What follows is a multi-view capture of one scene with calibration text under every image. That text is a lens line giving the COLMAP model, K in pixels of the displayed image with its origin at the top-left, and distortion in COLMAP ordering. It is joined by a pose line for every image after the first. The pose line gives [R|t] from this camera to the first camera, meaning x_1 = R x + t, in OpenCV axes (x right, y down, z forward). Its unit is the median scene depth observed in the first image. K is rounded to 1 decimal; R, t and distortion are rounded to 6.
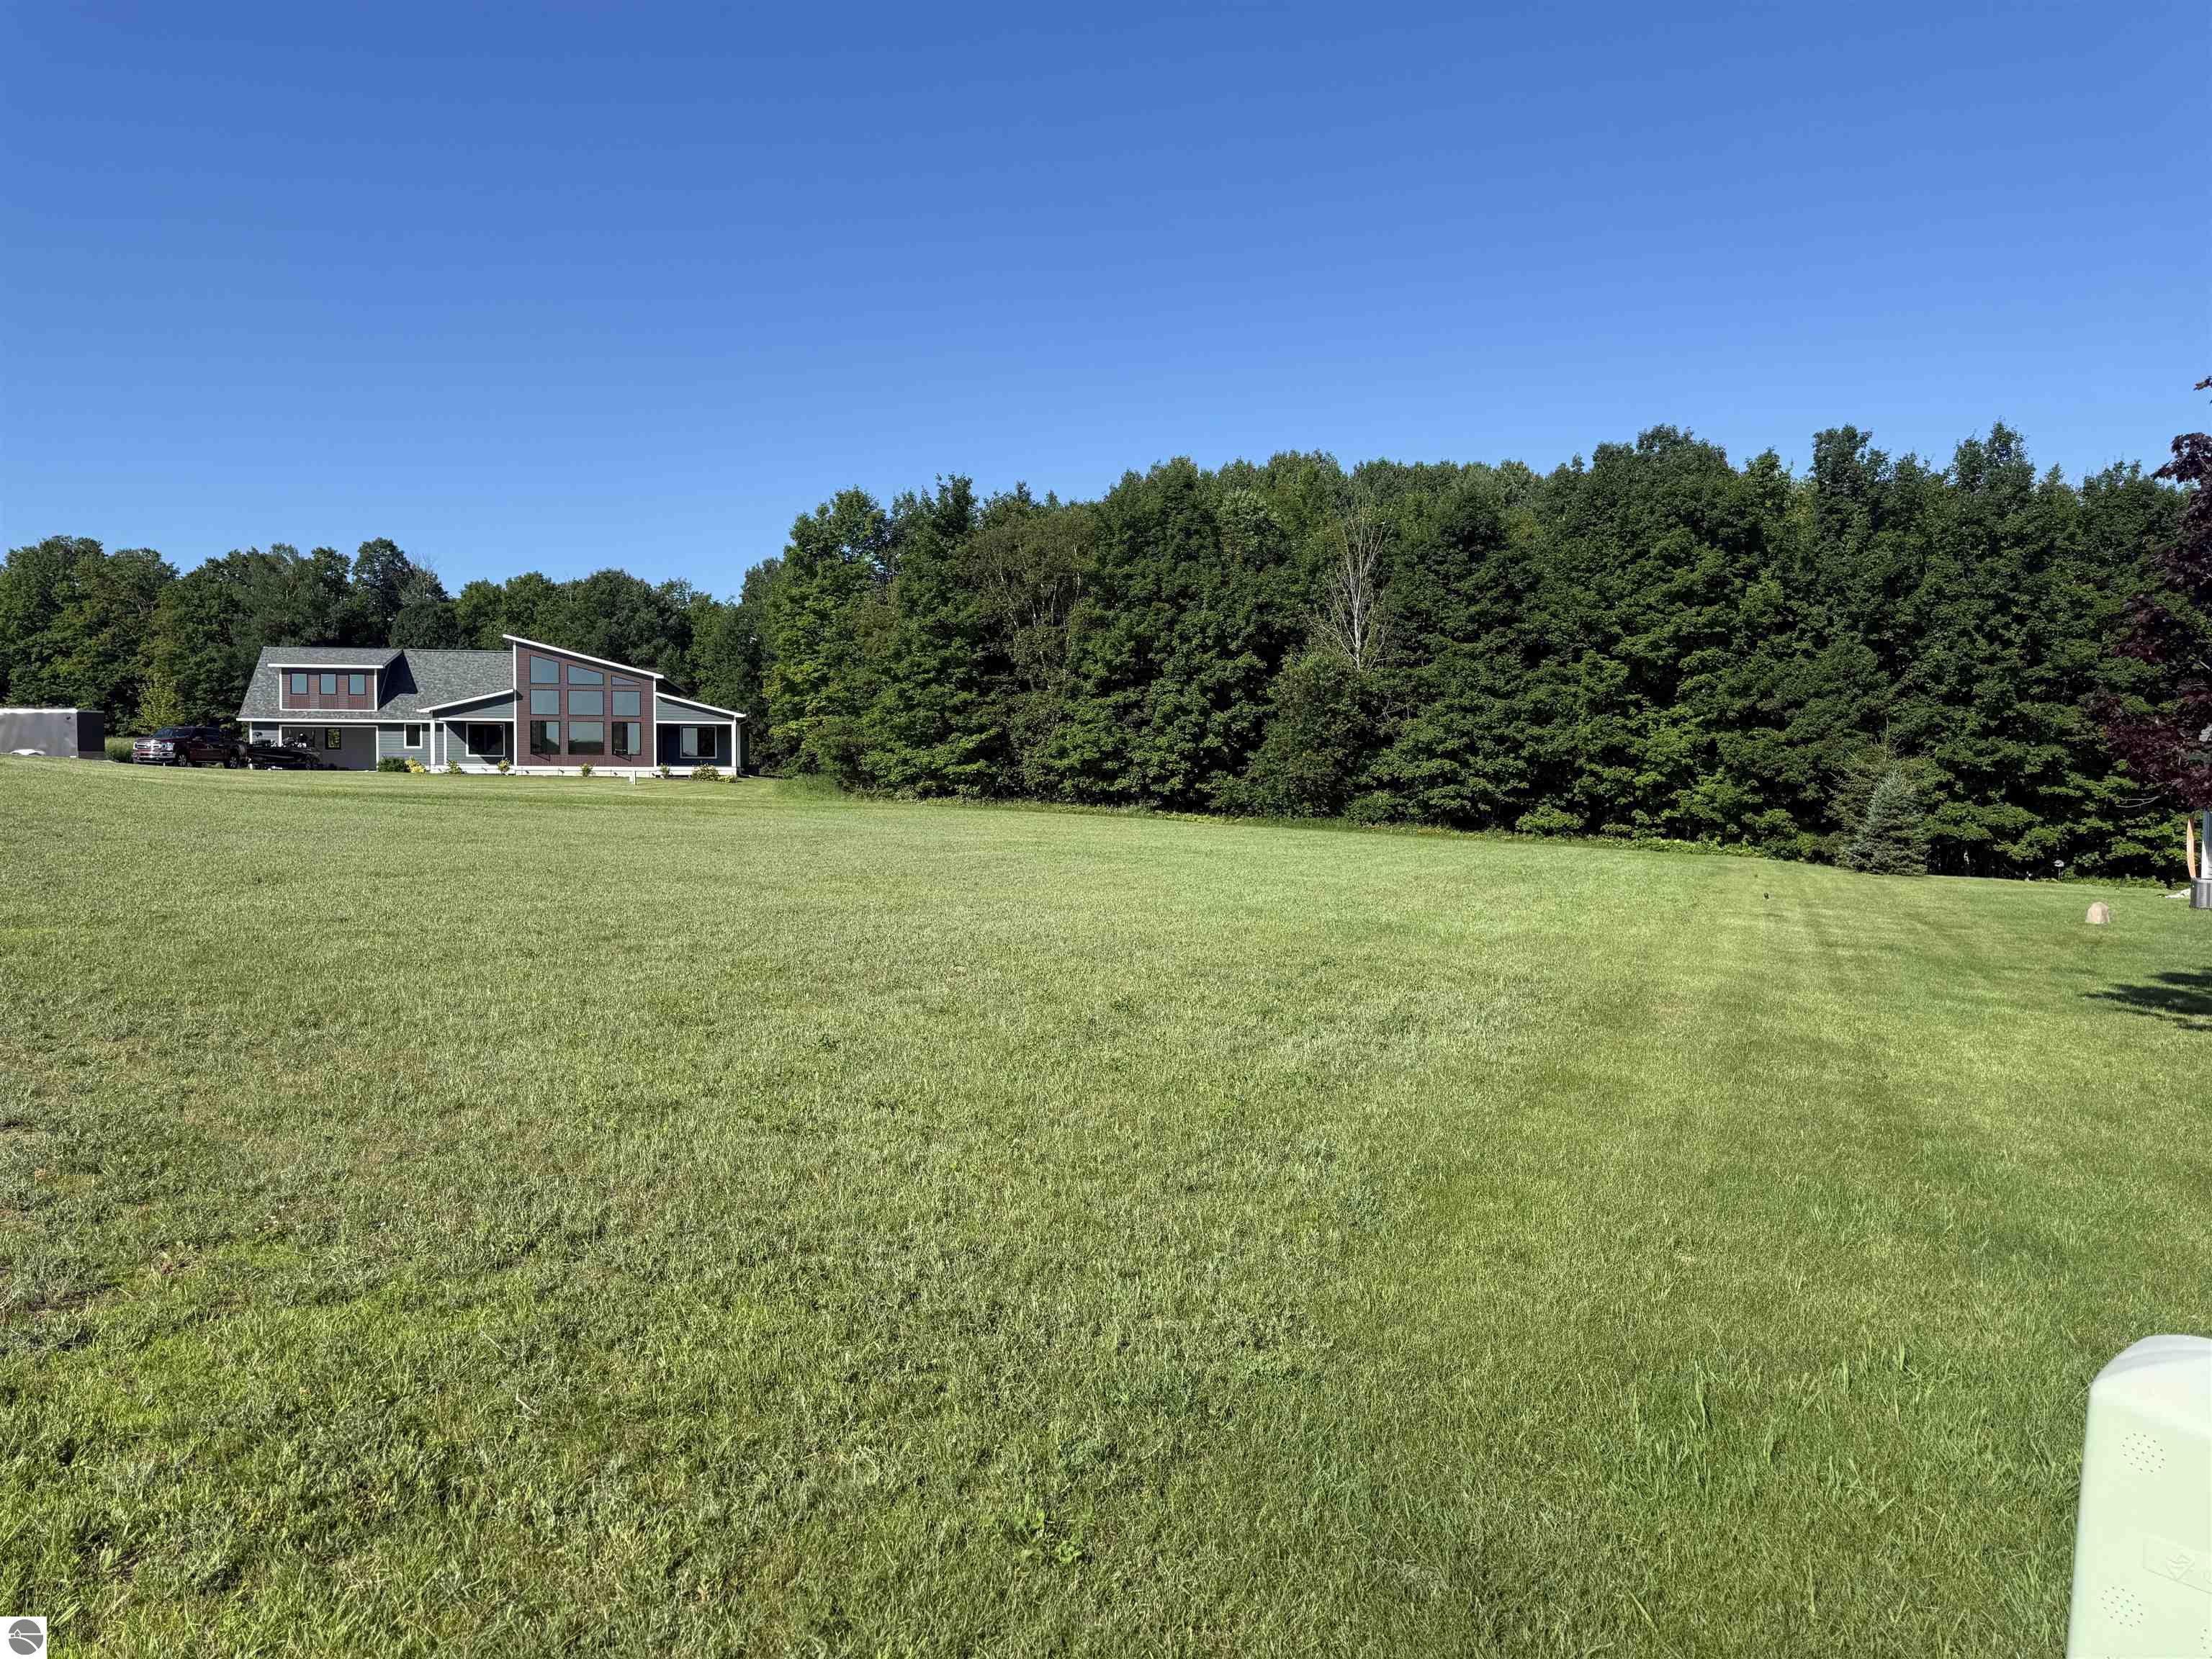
lens RADIAL K [[1581.4, 0, 1098.5], [0, 1581.4, 842.9], [0, 0, 1]] dist [0.097937, -0.110117]
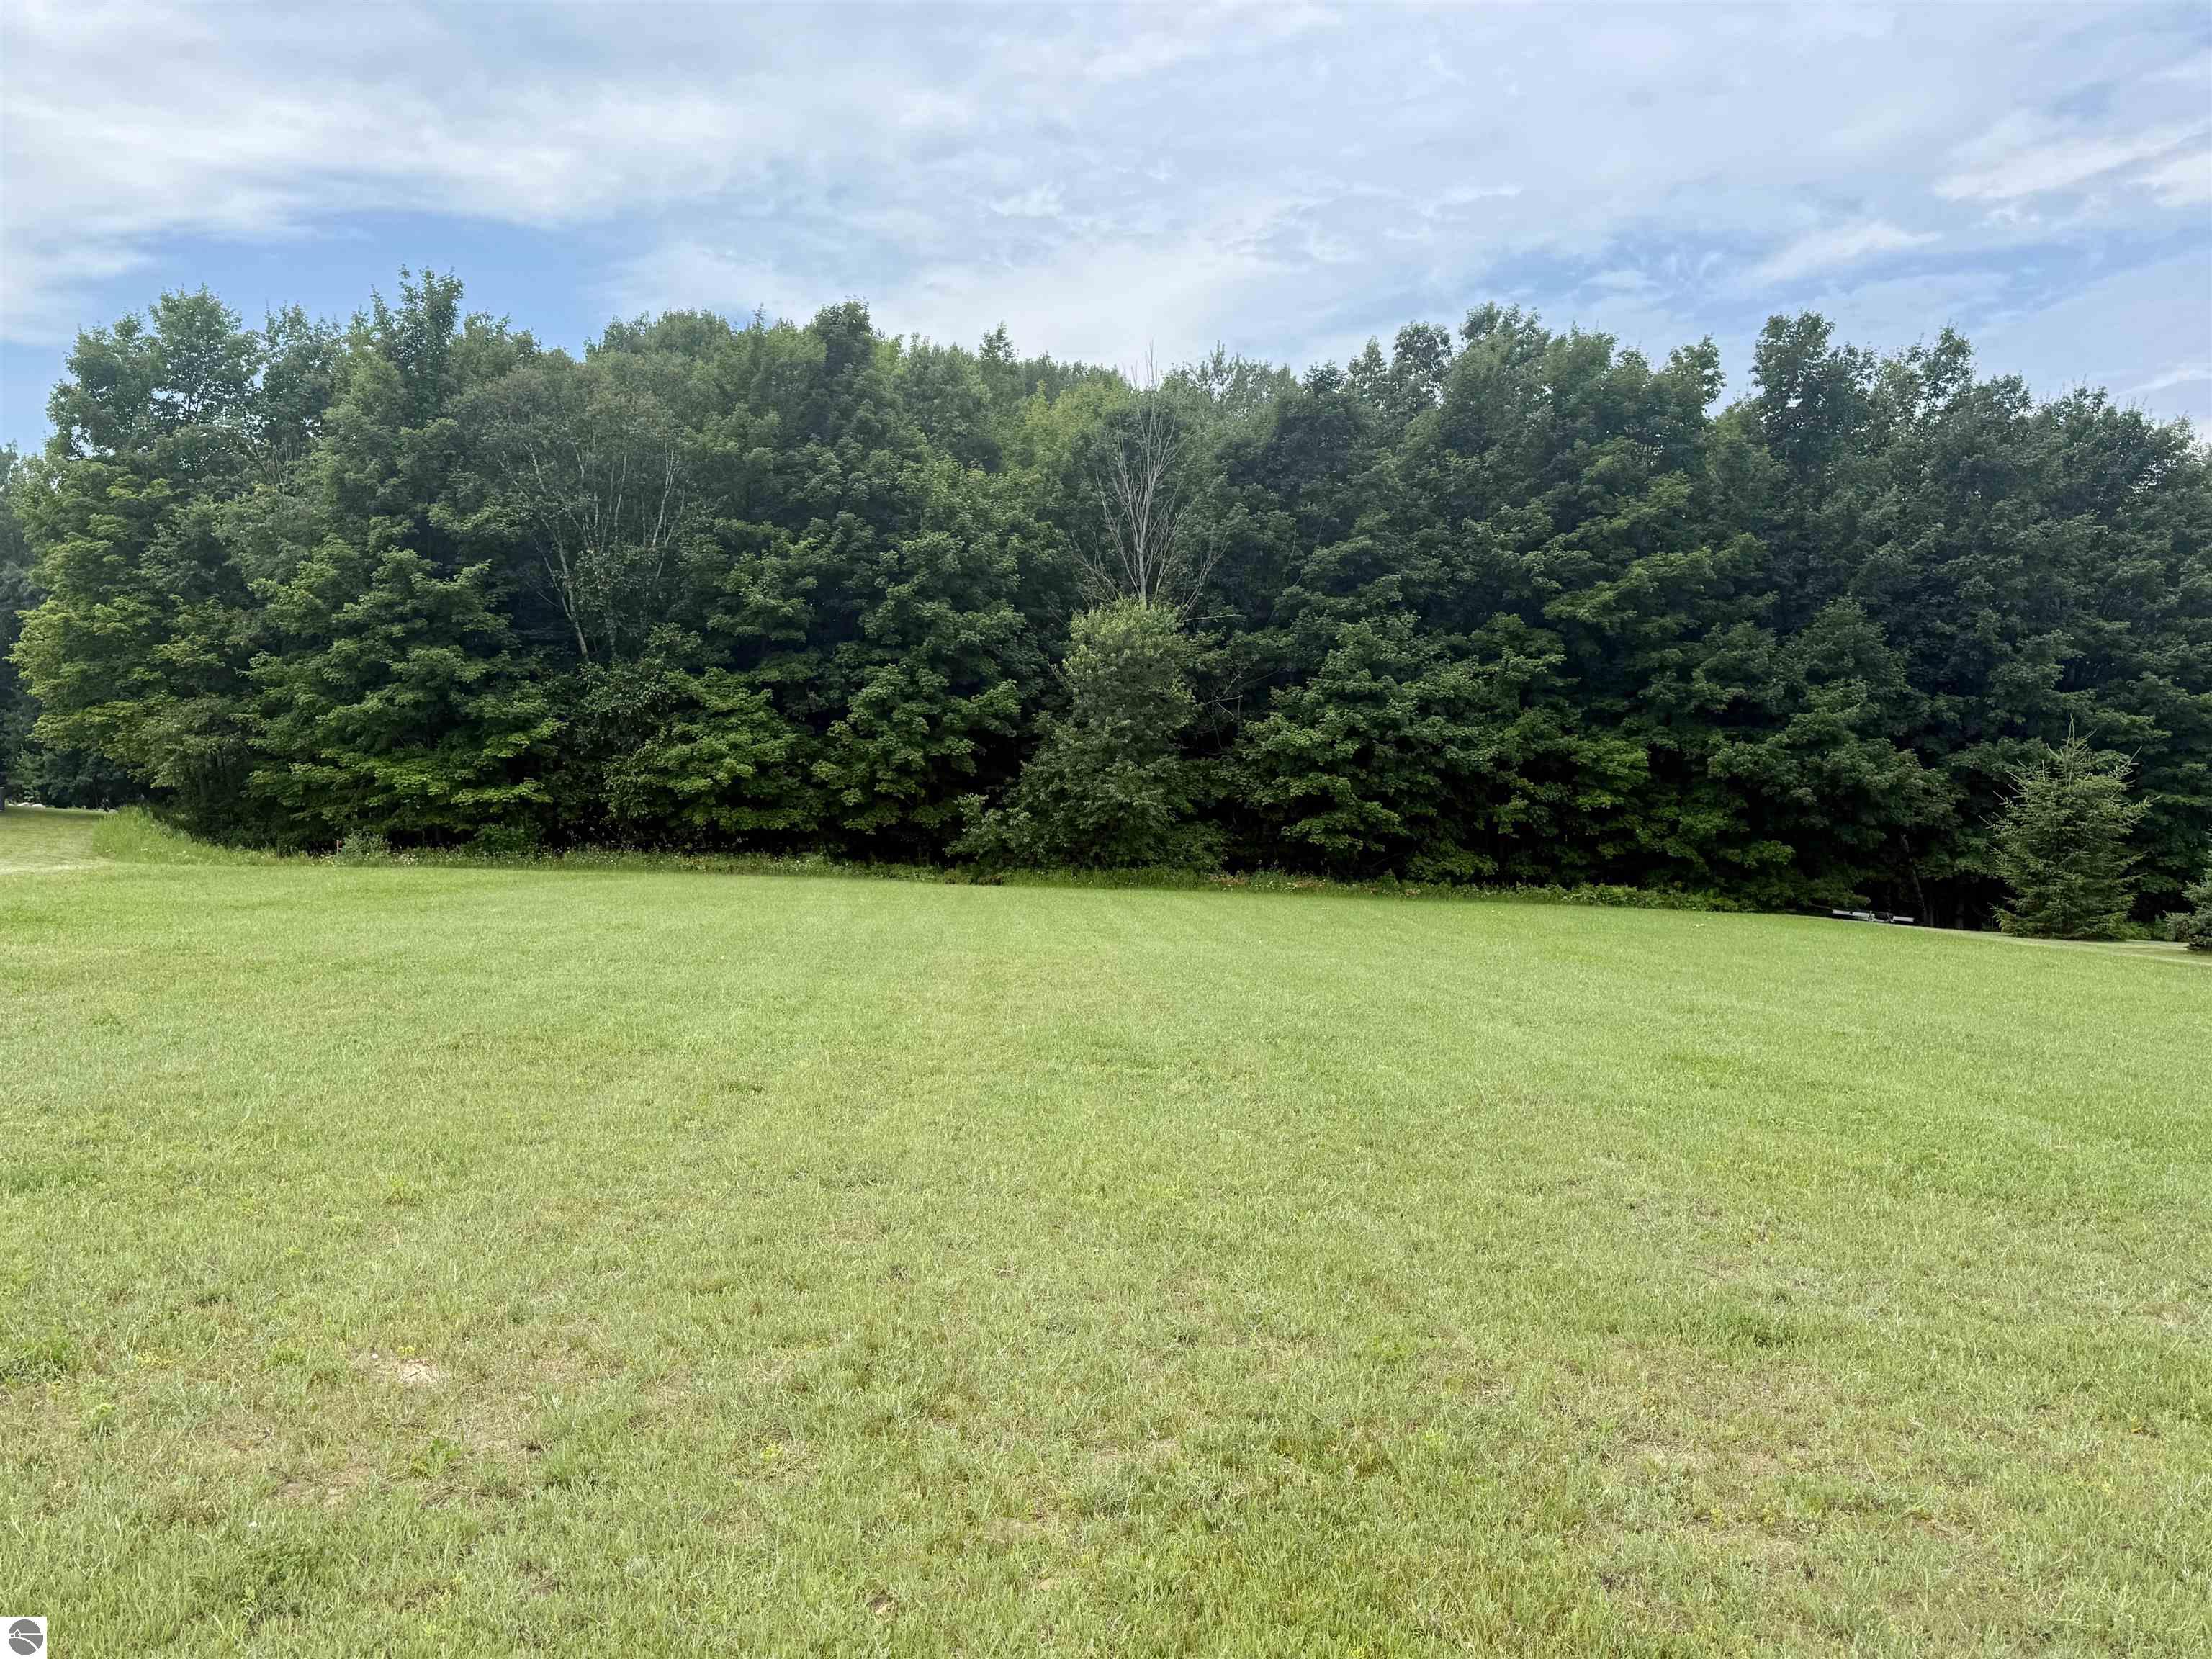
lens RADIAL K [[1815.7, 0, 1120.6], [0, 1815.7, 837.5], [0, 0, 1]] dist [0.091792, -0.068284]
pose [[0.915294, -0.022537, 0.402154, -0.147406], [0.028218, 0.999568, -0.008209, -0.021491], [-0.401796, 0.018862, 0.915535, 0.336230]]
